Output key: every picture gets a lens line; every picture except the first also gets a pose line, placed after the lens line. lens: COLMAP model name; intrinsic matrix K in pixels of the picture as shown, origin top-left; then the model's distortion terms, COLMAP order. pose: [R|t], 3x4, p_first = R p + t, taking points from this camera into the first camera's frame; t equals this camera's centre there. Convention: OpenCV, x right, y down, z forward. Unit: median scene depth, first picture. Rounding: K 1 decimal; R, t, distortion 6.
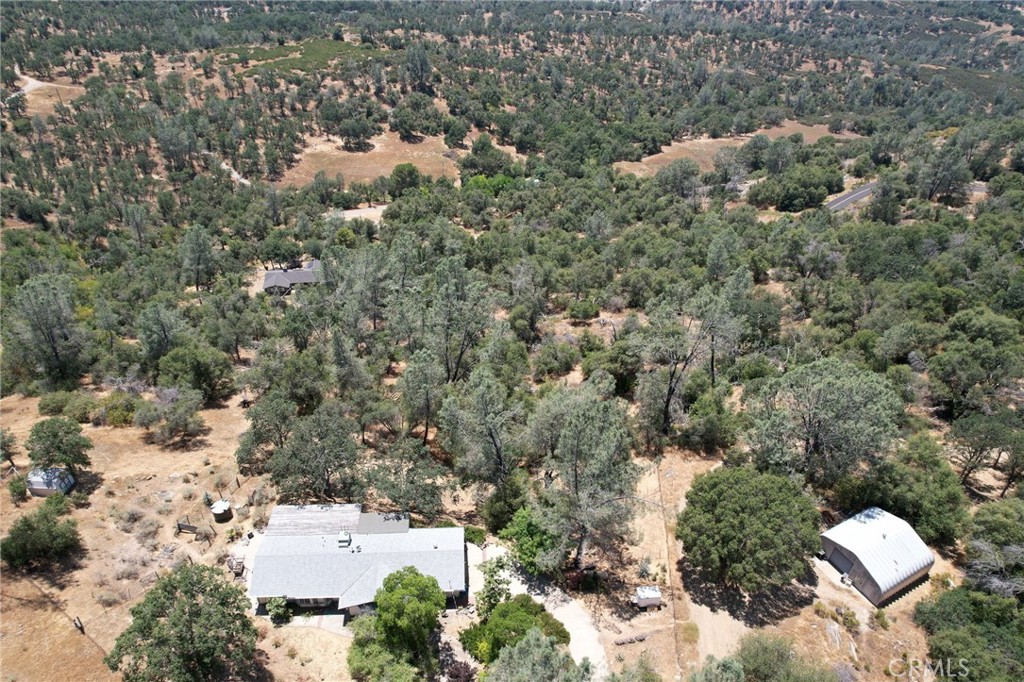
lens RADIAL K [[652.5, 0, 512.6], [0, 652.5, 339.1], [0, 0, 1]] dist [-0.064730, 0.054700]
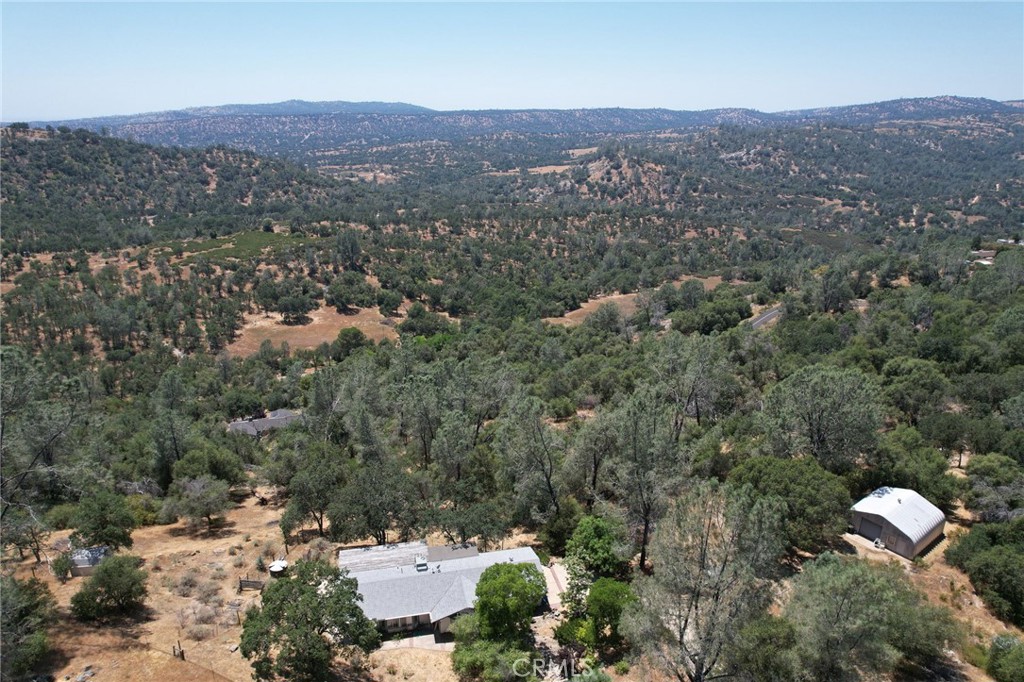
lens RADIAL K [[652.5, 0, 511.1], [0, 652.5, 341.2], [0, 0, 1]] dist [-0.064730, 0.054700]
pose [[0.987627, -0.077746, 0.136193, -0.043825], [0.112291, 0.956827, -0.268092, 0.049530], [-0.109470, 0.280068, 0.953718, -0.016241]]
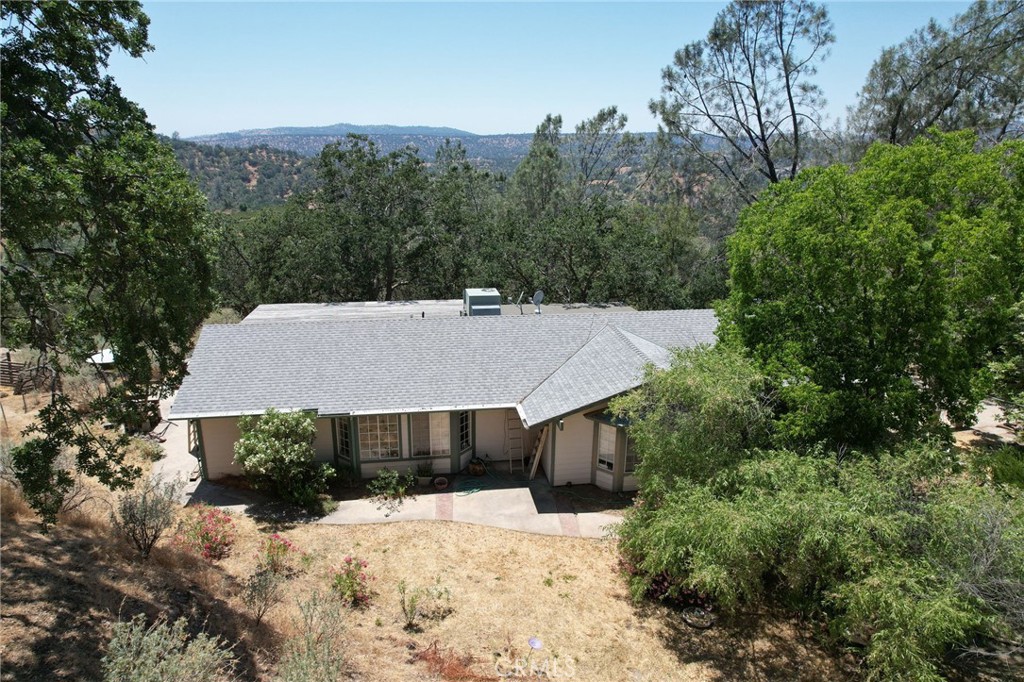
lens RADIAL K [[652.5, 0, 510.2], [0, 652.5, 340.3], [0, 0, 1]] dist [-0.064730, 0.054700]
pose [[0.995636, -0.049458, 0.079142, -0.051616], [0.072020, 0.946509, -0.314537, 0.081632], [-0.059352, 0.318864, 0.945940, 0.130176]]
